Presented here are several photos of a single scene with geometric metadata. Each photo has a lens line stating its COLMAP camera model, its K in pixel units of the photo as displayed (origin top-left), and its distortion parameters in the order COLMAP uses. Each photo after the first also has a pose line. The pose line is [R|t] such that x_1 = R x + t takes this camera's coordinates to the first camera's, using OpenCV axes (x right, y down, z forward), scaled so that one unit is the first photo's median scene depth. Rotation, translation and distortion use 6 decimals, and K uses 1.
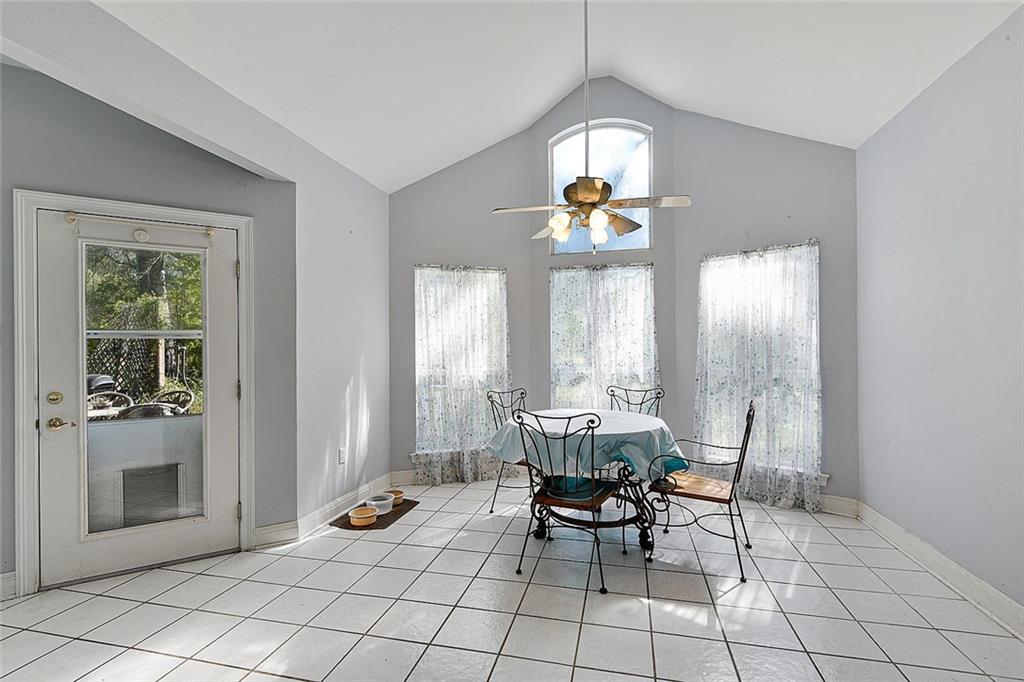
lens RADIAL K [[453.9, 0, 513.7], [0, 453.9, 352.4], [0, 0, 1]] dist [-0.000460, -0.000024]
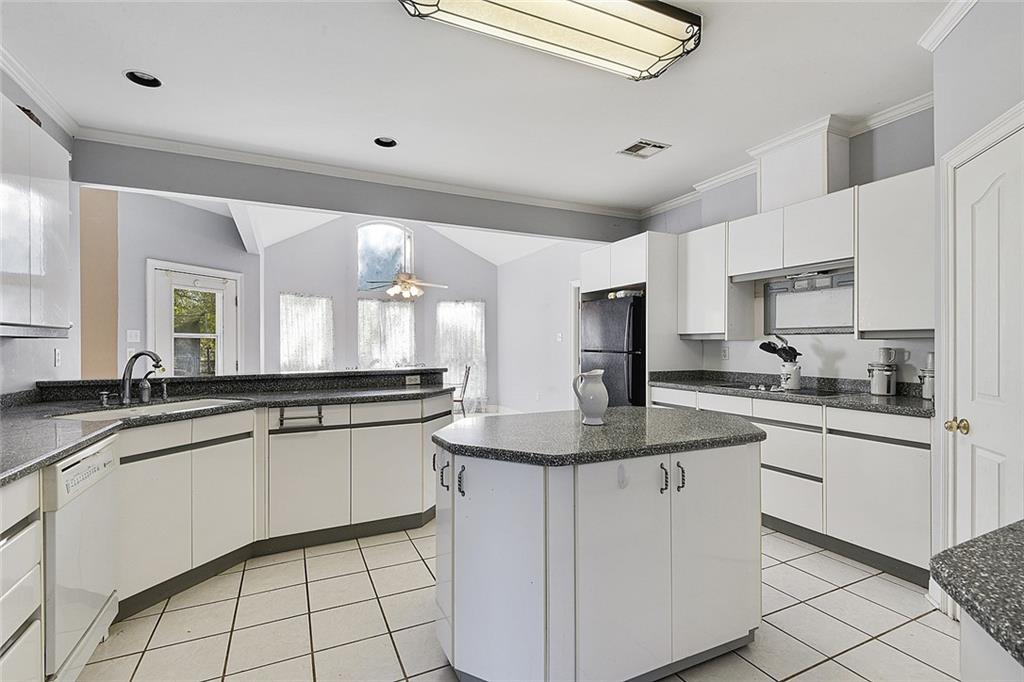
lens RADIAL K [[476.7, 0, 512.0], [0, 476.7, 341.0], [0, 0, 1]] dist [-0.000591, -0.000162]
pose [[0.778188, 0.012324, 0.627911, -0.745273], [0.001148, 0.999778, -0.021046, 0.020778], [-0.628031, 0.017099, 0.778001, -0.980745]]
